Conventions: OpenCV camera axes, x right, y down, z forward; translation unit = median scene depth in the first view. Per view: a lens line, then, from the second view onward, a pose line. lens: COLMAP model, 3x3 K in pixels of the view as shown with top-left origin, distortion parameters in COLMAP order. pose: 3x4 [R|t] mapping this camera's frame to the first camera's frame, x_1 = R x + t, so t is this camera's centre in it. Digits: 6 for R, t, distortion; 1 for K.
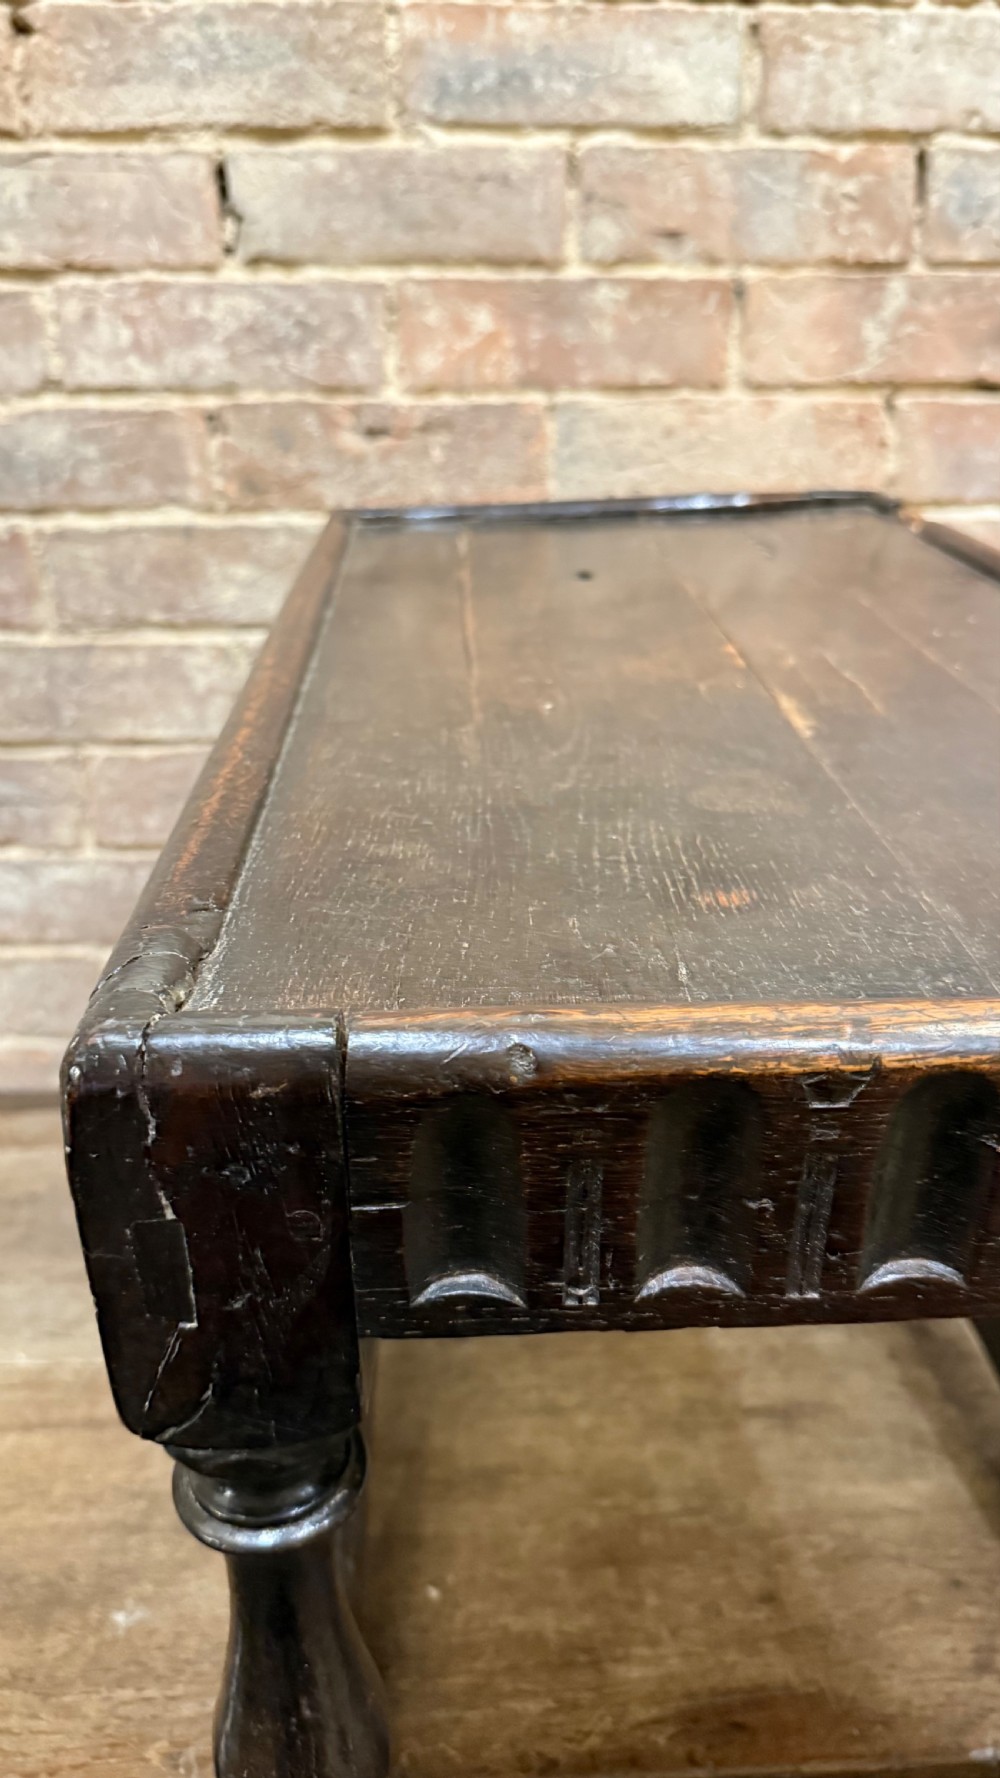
lens RADIAL K [[1321.1, 0, 493.1], [0, 1321.1, 895.4], [0, 0, 1]] dist [0.021485, -0.058893]
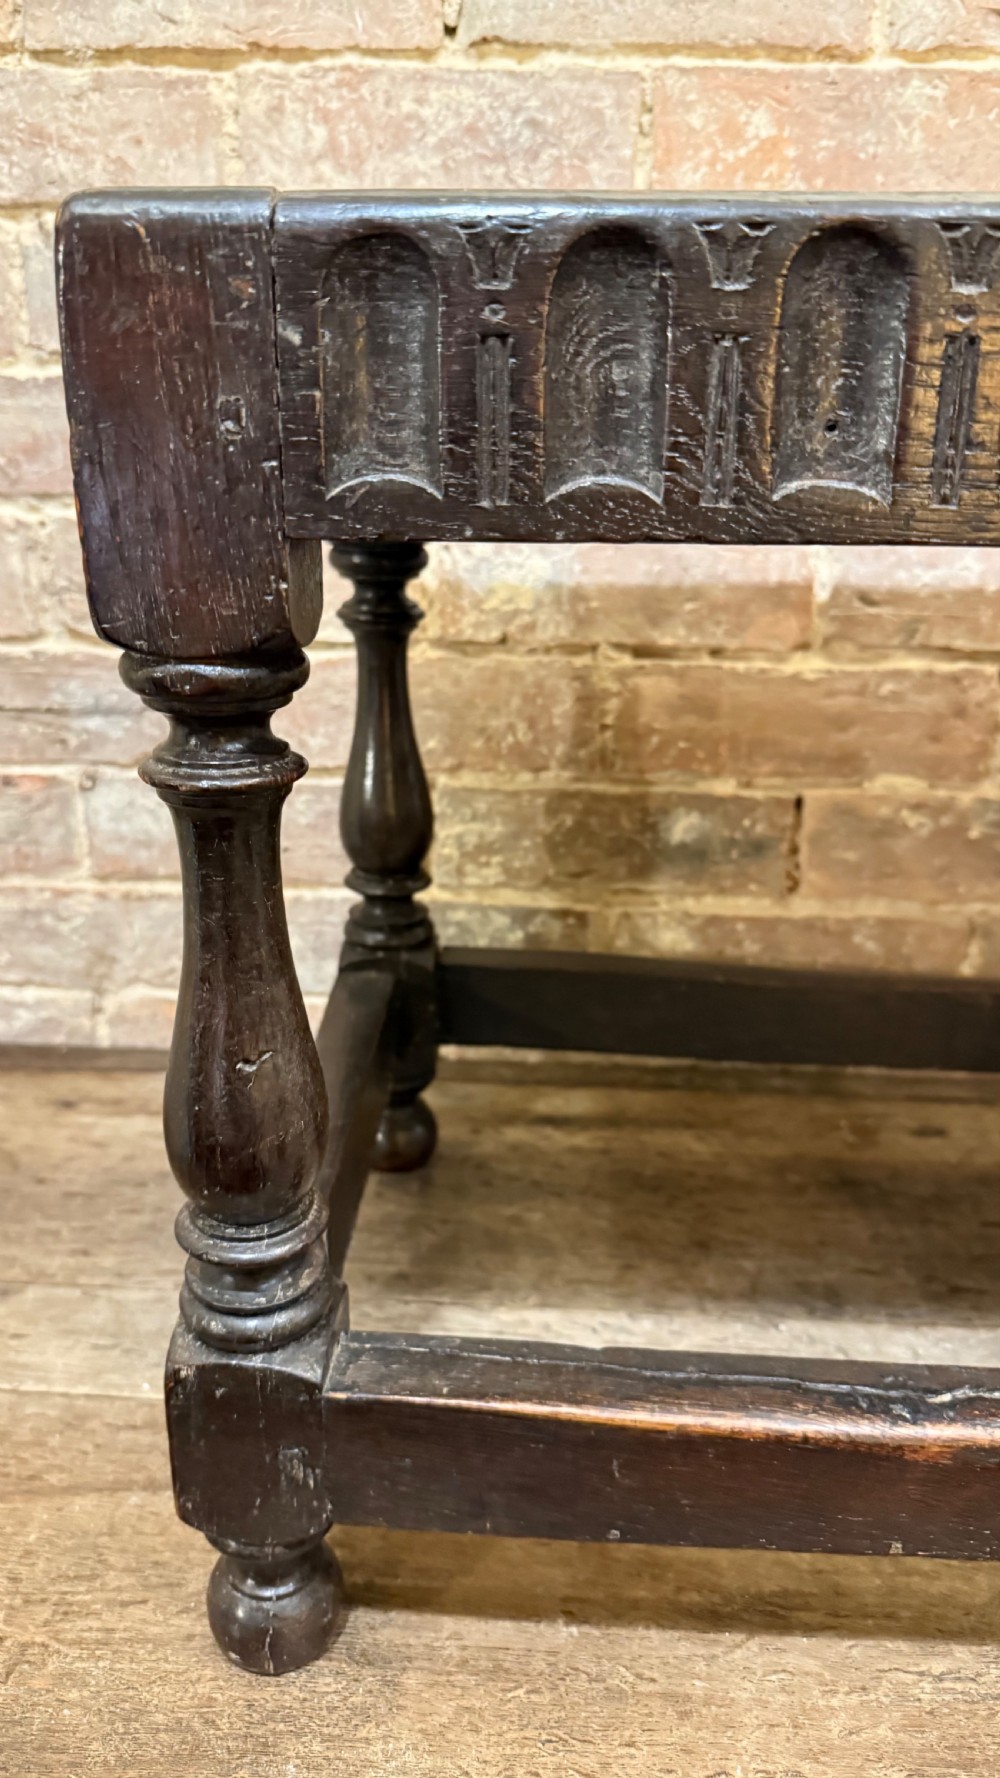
lens RADIAL K [[1321.1, 0, 486.7], [0, 1321.1, 905.8], [0, 0, 1]] dist [0.021485, -0.058893]
pose [[0.995122, 0.051569, -0.084097, -0.080462], [-0.049810, 0.998497, 0.022880, 0.027826], [0.085151, -0.018579, 0.996195, 0.184574]]
